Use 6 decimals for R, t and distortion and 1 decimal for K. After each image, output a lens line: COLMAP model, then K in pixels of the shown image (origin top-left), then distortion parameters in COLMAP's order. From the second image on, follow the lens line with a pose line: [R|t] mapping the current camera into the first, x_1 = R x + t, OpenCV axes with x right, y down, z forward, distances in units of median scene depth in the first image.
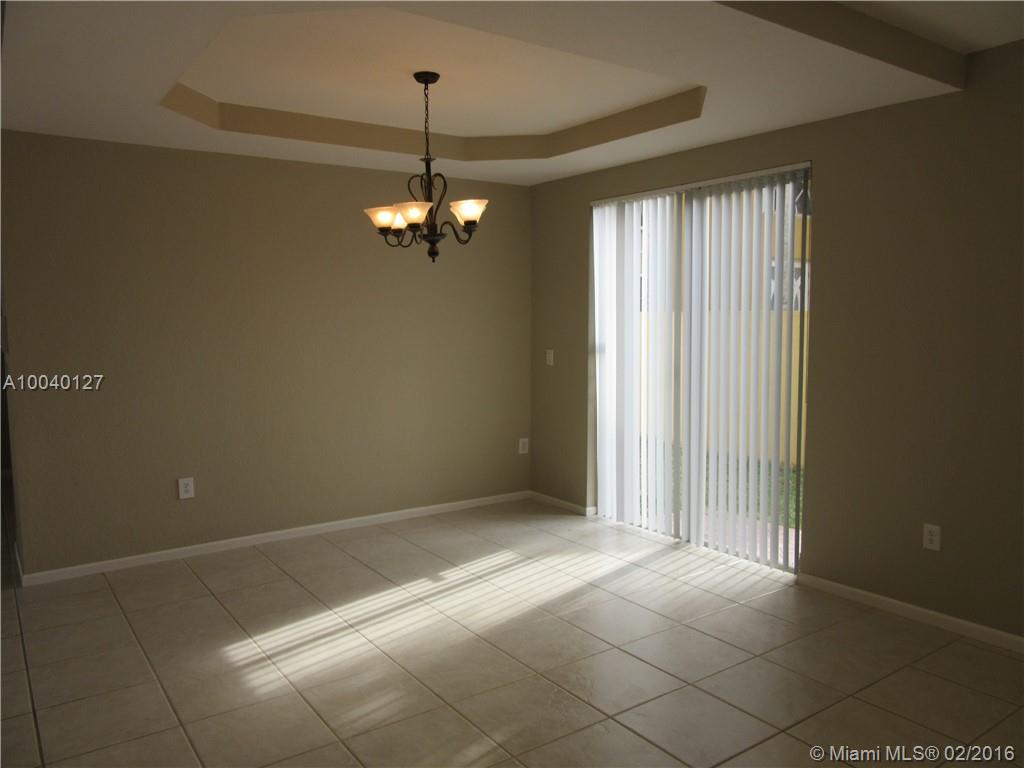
lens RADIAL K [[767.1, 0, 507.4], [0, 767.1, 381.3], [0, 0, 1]] dist [-0.041965, 0.035287]
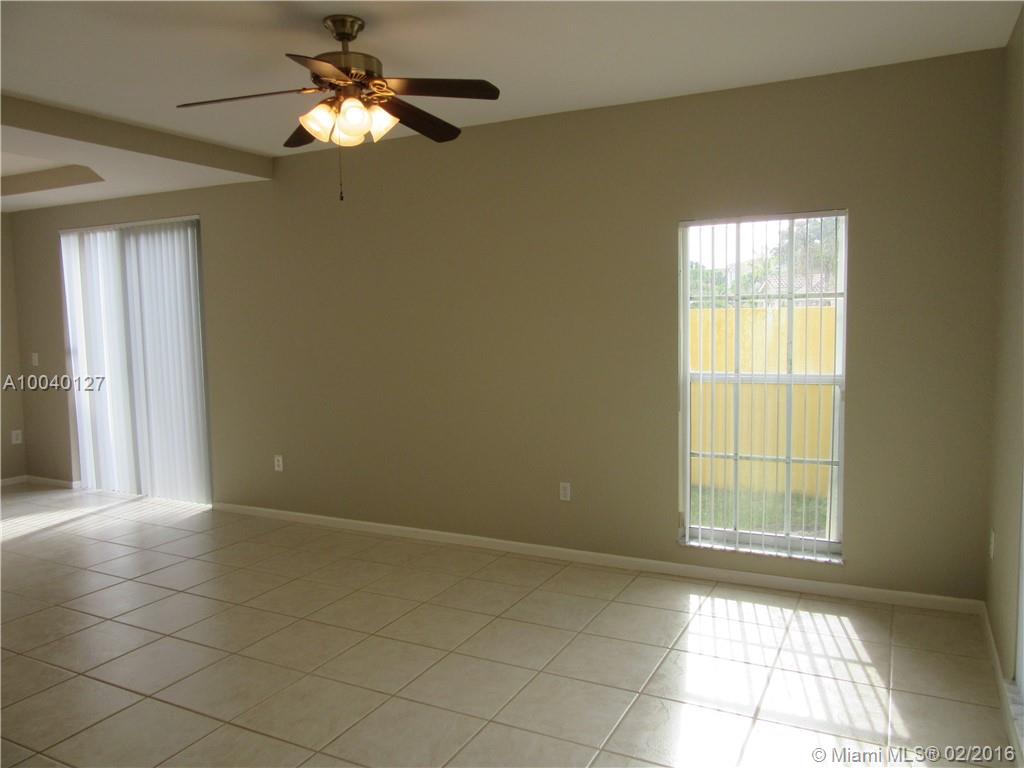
lens RADIAL K [[767.1, 0, 517.3], [0, 767.1, 388.3], [0, 0, 1]] dist [-0.041965, 0.035287]
pose [[0.883423, -0.045380, 0.466373, 0.191158], [0.046026, 0.998890, 0.010011, 0.041593], [-0.466310, 0.012621, 0.884531, -0.437952]]
